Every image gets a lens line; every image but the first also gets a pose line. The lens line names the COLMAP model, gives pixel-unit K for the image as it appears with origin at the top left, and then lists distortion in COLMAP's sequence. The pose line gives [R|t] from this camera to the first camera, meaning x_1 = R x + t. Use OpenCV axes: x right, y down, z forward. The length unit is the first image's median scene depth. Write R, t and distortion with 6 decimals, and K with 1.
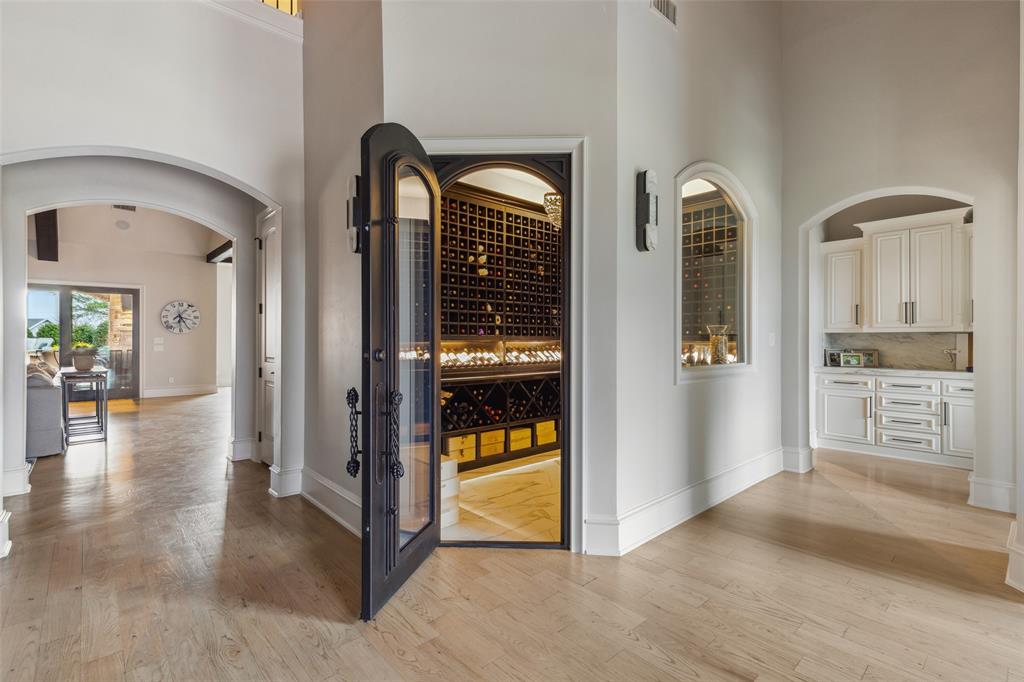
lens RADIAL K [[473.7, 0, 511.5], [0, 473.7, 340.6], [0, 0, 1]] dist [0.004226, 0.000163]
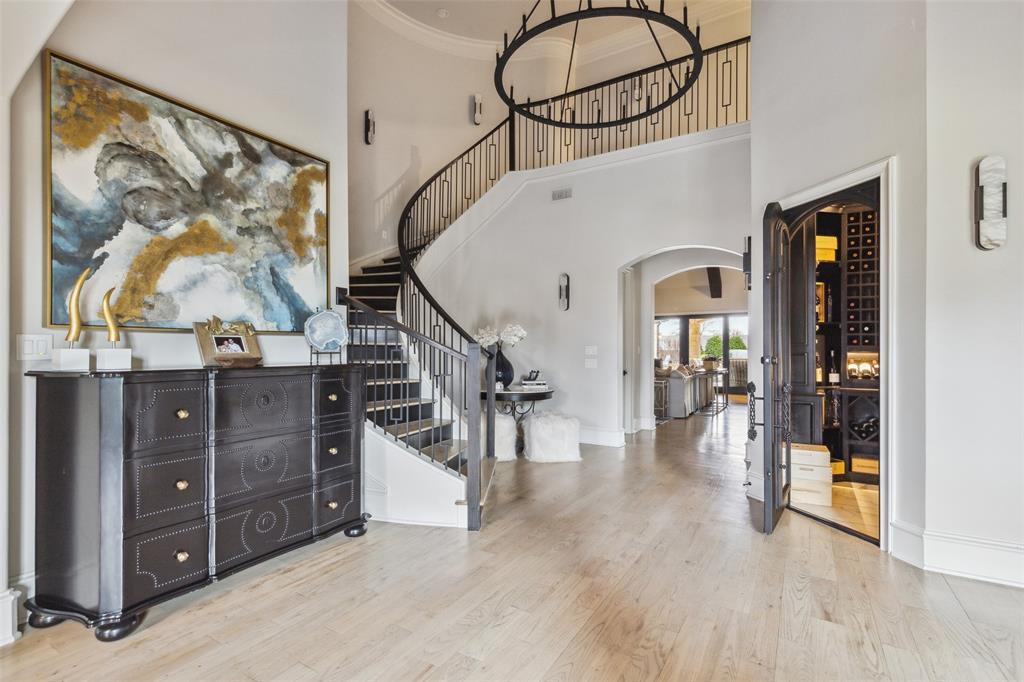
lens RADIAL K [[473.7, 0, 512.4], [0, 473.7, 346.2], [0, 0, 1]] dist [0.004226, 0.000163]
pose [[0.279107, -0.007561, -0.960230, 0.914301], [-0.007703, 0.999919, -0.010113, 0.007144], [0.960229, 0.010219, 0.279026, -0.097691]]
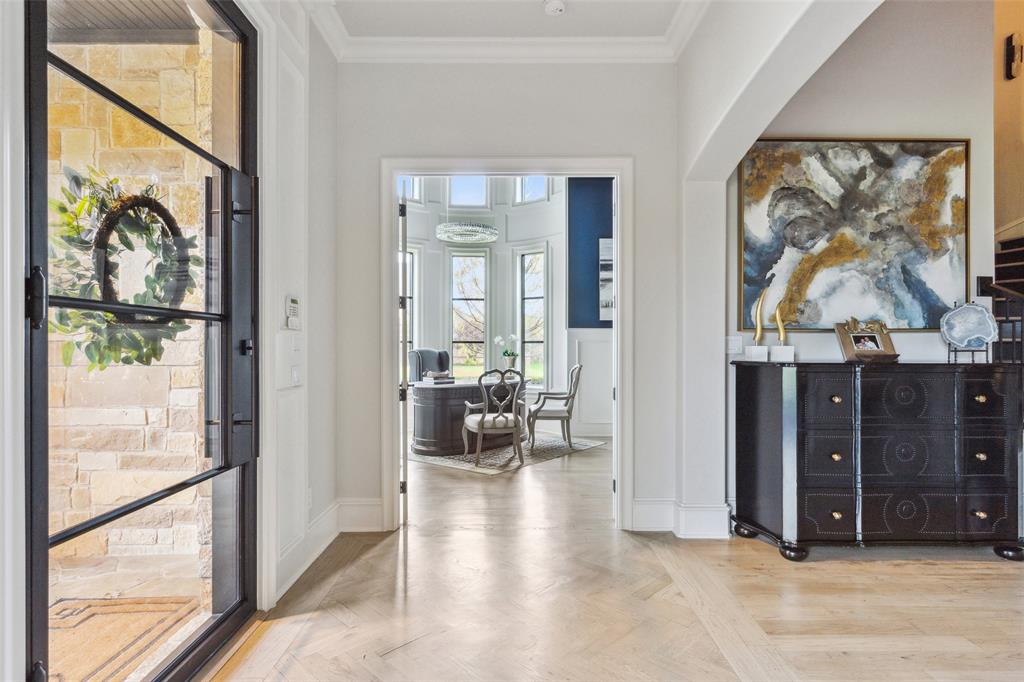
lens RADIAL K [[543.6, 0, 514.8], [0, 543.6, 346.2], [0, 0, 1]] dist [0.000633, 0.000679]
pose [[-0.666679, -0.001552, -0.745343, 1.737011], [-0.009553, 0.999933, 0.006462, 0.007009], [0.745284, 0.011428, -0.666650, -0.232464]]
